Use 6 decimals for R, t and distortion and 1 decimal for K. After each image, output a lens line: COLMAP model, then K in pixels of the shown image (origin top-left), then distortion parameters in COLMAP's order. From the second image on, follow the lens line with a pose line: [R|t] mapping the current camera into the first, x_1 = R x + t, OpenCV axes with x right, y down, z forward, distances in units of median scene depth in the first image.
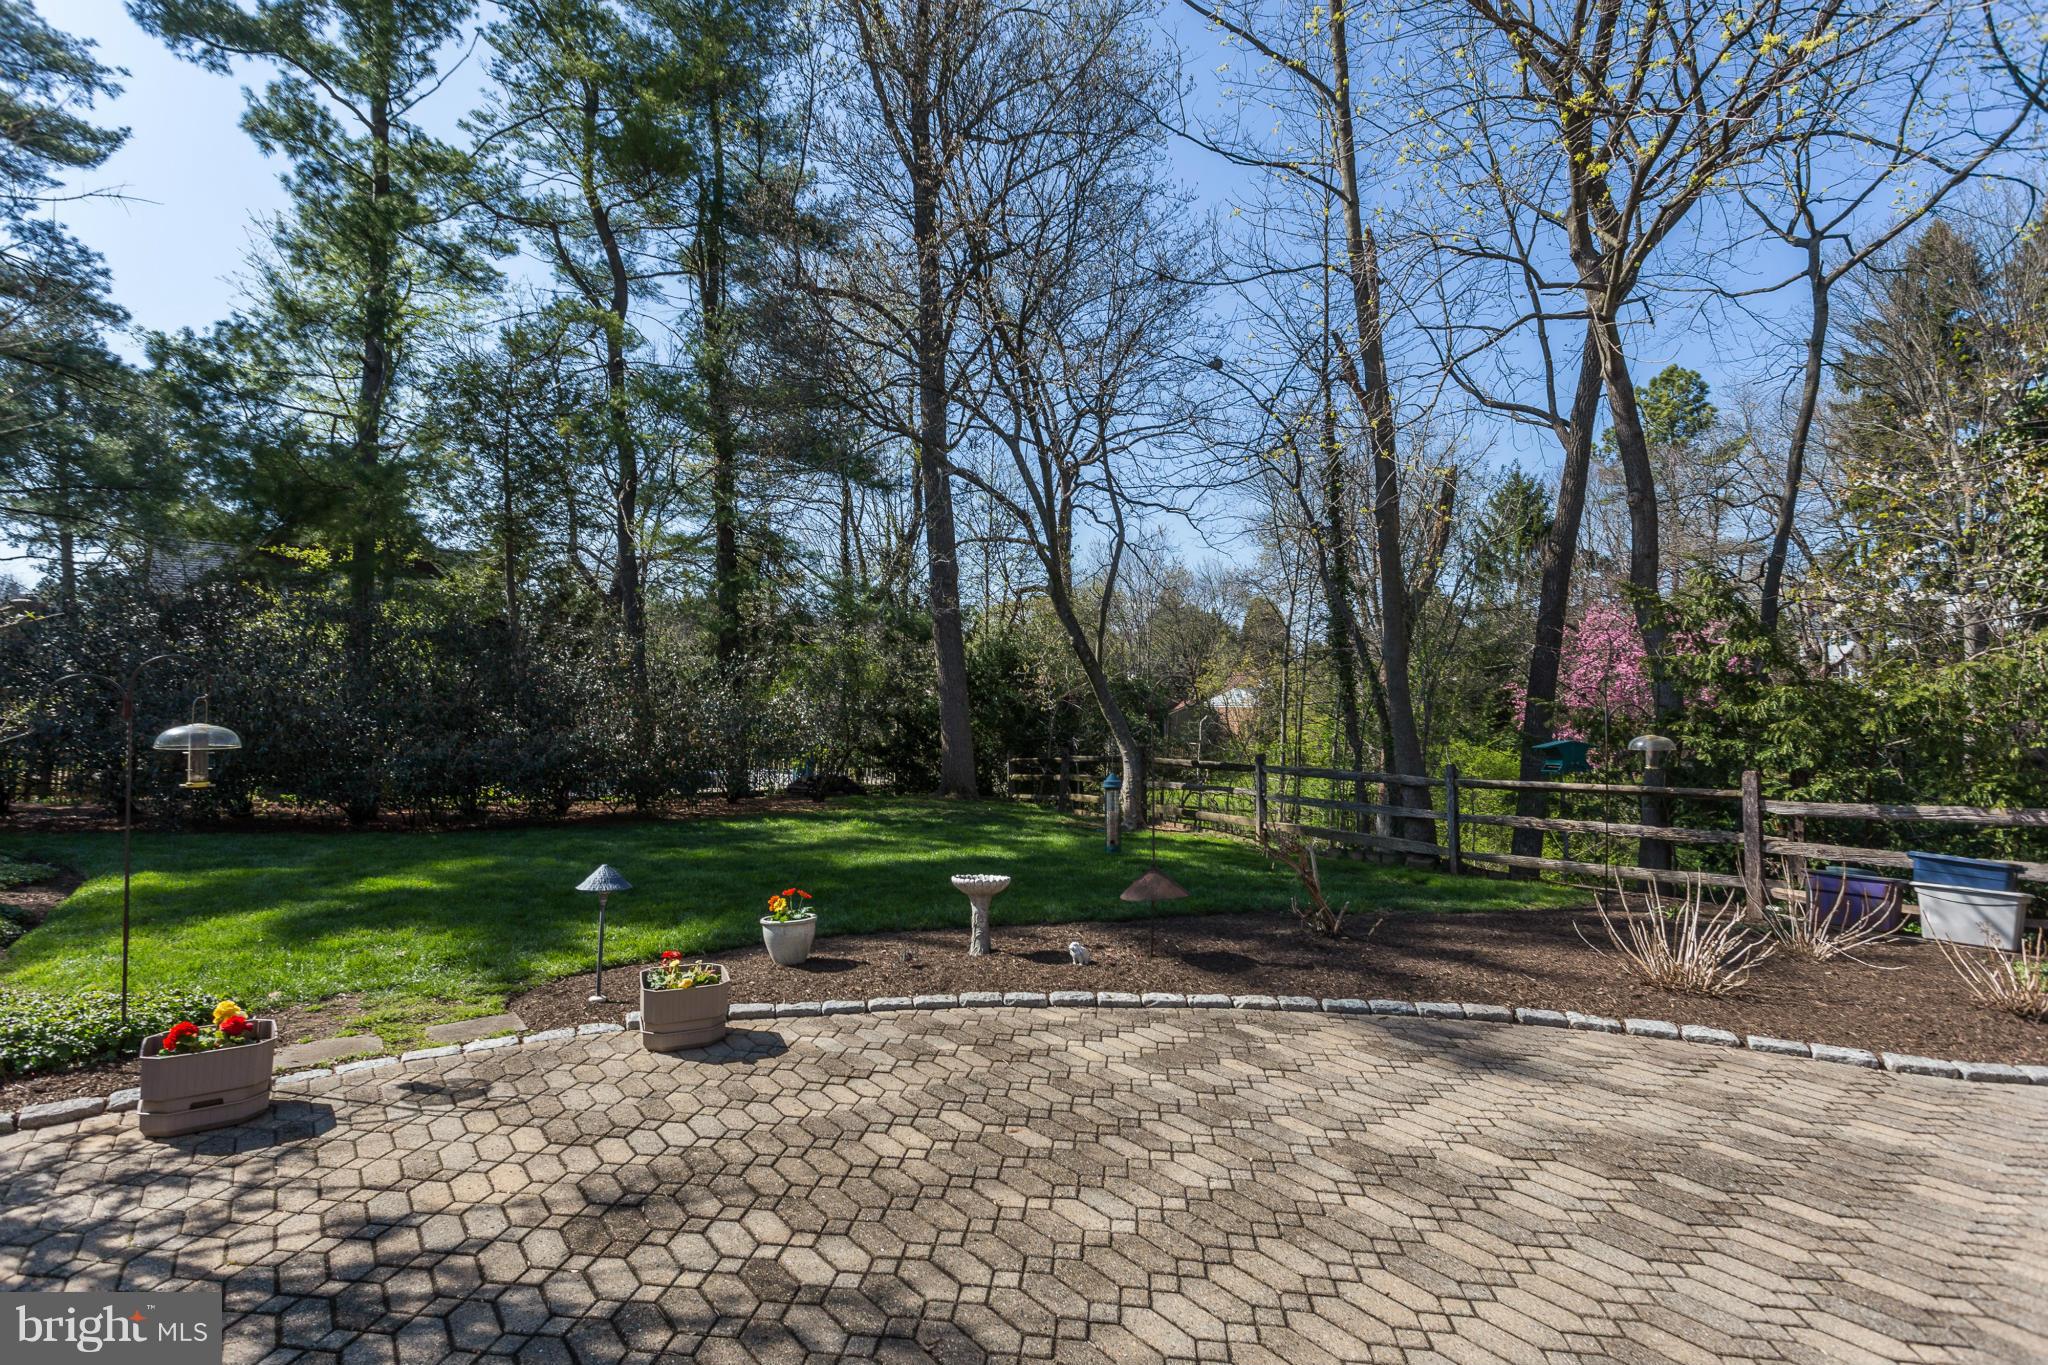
lens RADIAL K [[978.6, 0, 995.9], [0, 978.6, 658.8], [0, 0, 1]] dist [0.001909, 0.000537]
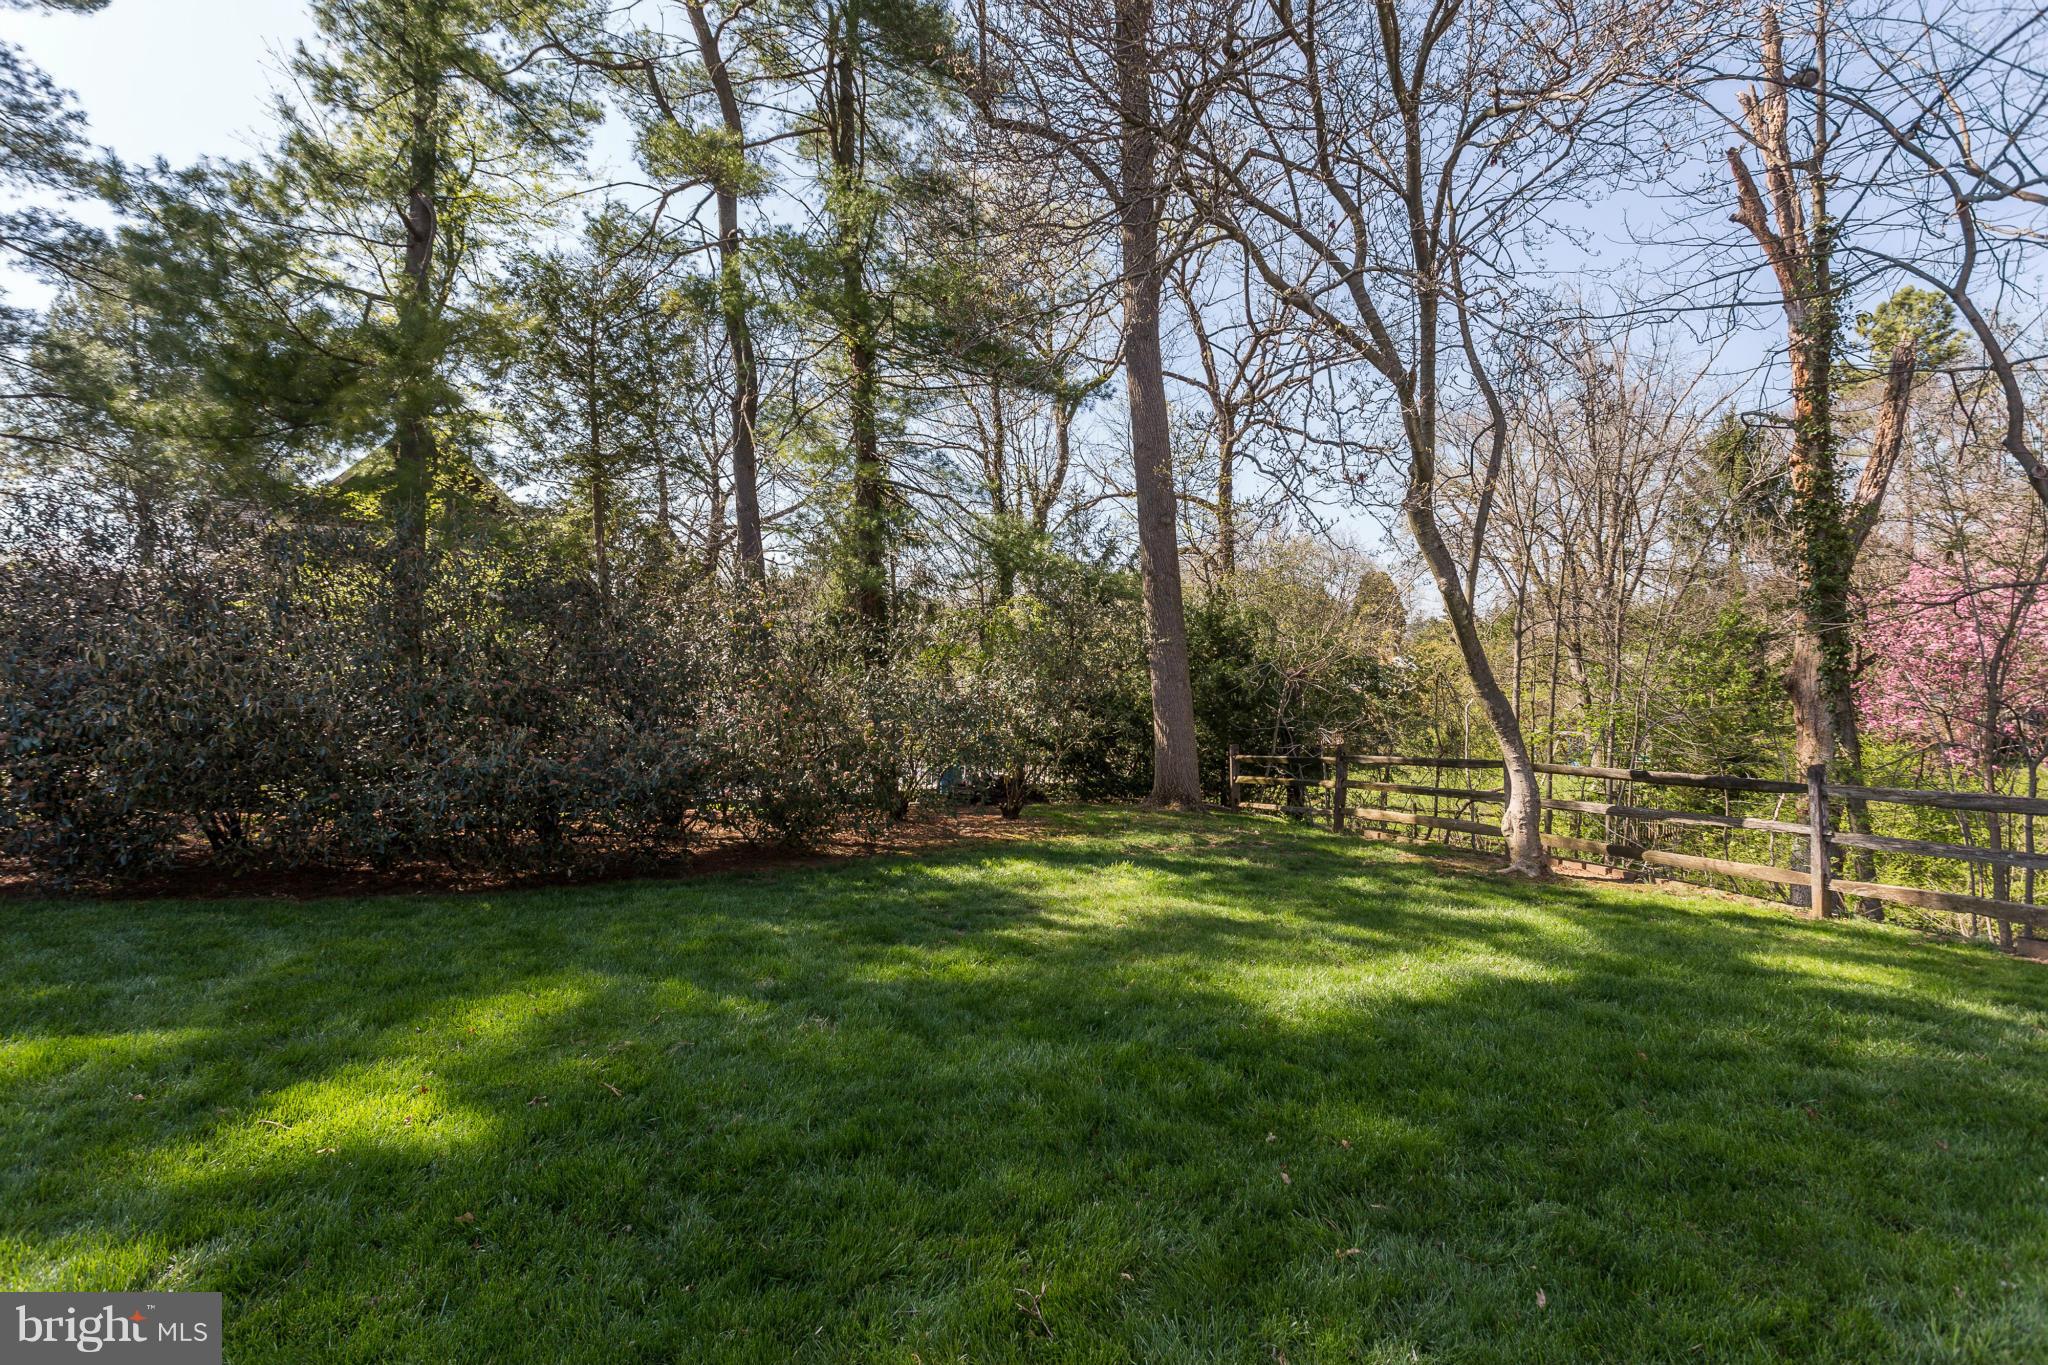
lens RADIAL K [[1003.3, 0, 999.1], [0, 1003.3, 665.6], [0, 0, 1]] dist [-0.043383, 0.025556]
pose [[0.996982, -0.004017, -0.077535, -0.144492], [0.006120, 0.999619, 0.026905, 0.014165], [0.077397, -0.027298, 0.996627, 0.286873]]
